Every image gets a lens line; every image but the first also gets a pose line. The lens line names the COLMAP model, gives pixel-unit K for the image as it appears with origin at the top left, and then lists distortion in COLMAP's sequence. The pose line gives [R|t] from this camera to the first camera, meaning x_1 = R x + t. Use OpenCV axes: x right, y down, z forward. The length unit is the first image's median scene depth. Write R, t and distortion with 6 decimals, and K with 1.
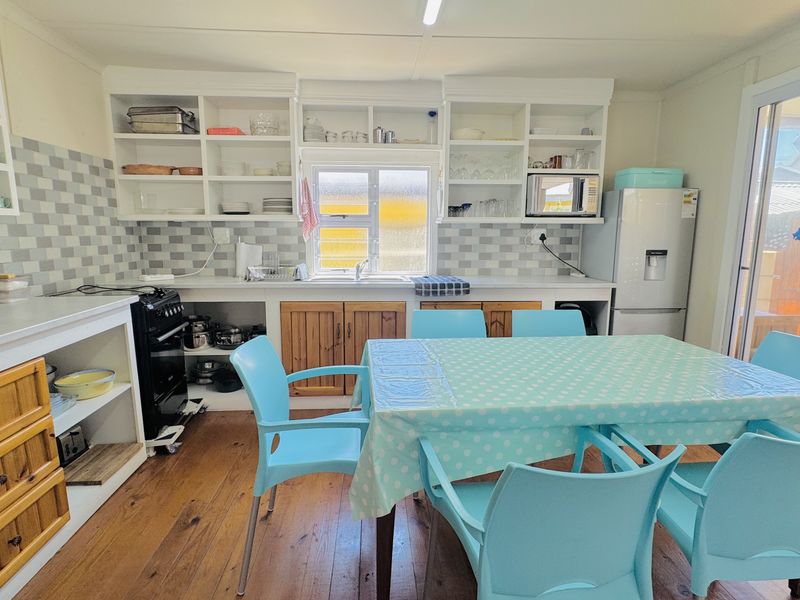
lens RADIAL K [[427.0, 0, 400.0], [0, 427.0, 300.0], [0, 0, 1]] dist [-0.002835, 0.001483]
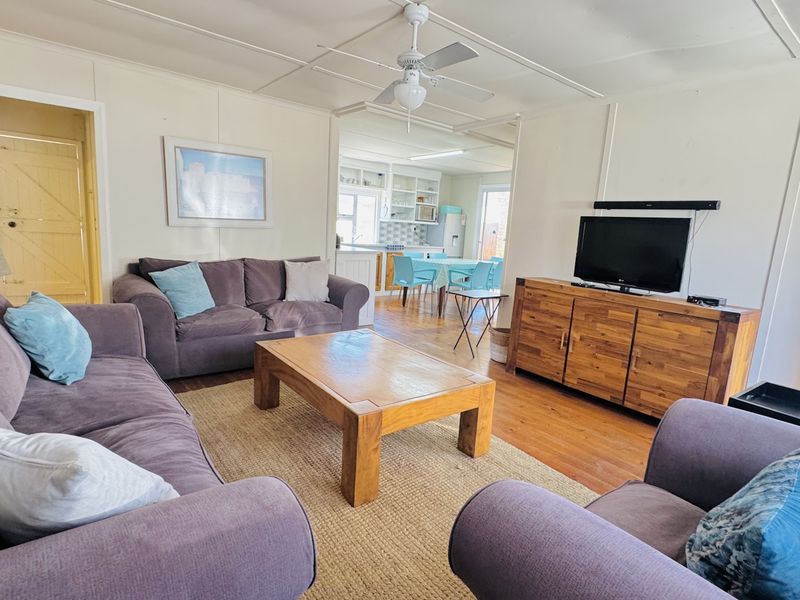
lens RADIAL K [[427.0, 0, 400.0], [0, 427.0, 300.0], [0, 0, 1]] dist [-0.002835, 0.001483]
pose [[0.813403, -0.048749, 0.579654, -1.289876], [0.033643, 0.998757, 0.036787, 0.183769], [-0.580727, -0.010421, 0.814032, -1.041333]]
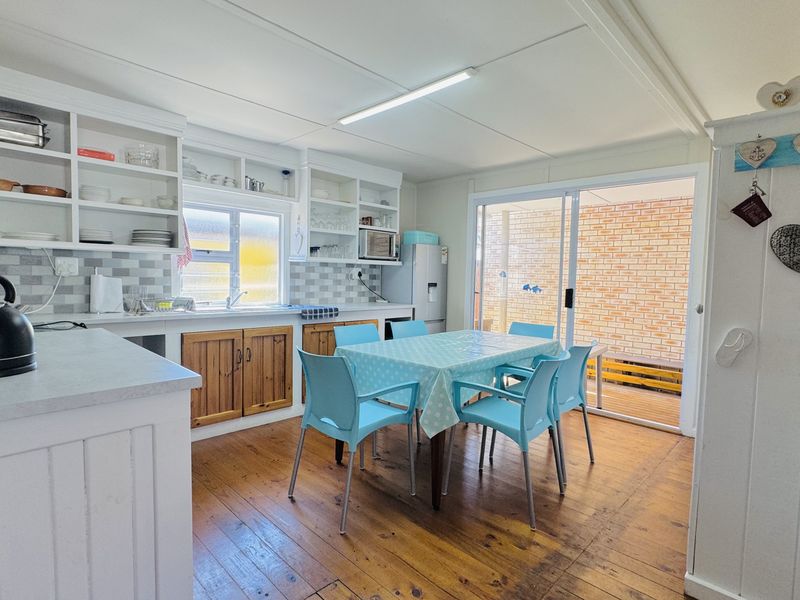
lens RADIAL K [[427.0, 0, 400.0], [0, 427.0, 300.0], [0, 0, 1]] dist [-0.002835, 0.001483]
pose [[0.739631, -0.025565, 0.672527, -0.530193], [0.087371, 0.994469, -0.058286, 0.027035], [-0.667318, 0.101869, 0.737774, -0.082440]]
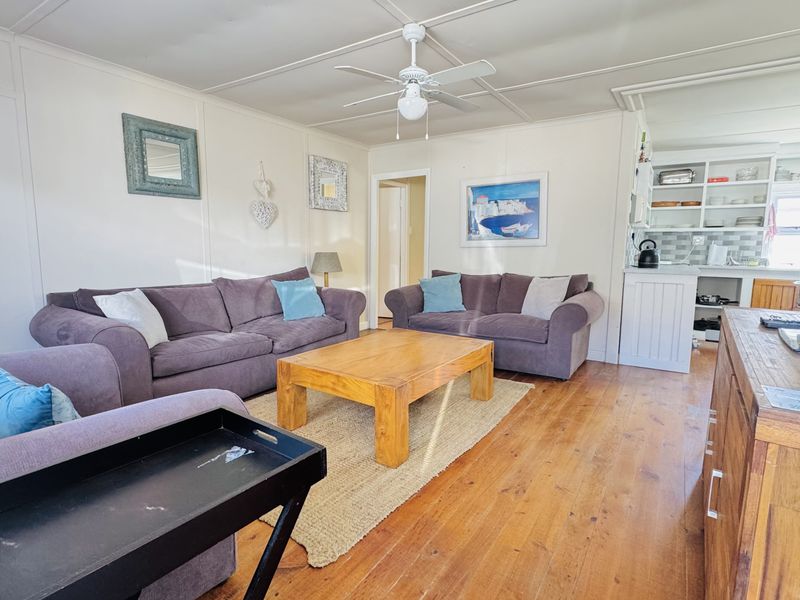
lens RADIAL K [[427.0, 0, 400.0], [0, 427.0, 300.0], [0, 0, 1]] dist [-0.002835, 0.001483]
pose [[0.802624, 0.080460, -0.591034, -0.369903], [-0.102855, 0.994687, -0.004266, 0.220721], [0.587551, 0.064215, 0.806635, -1.077273]]
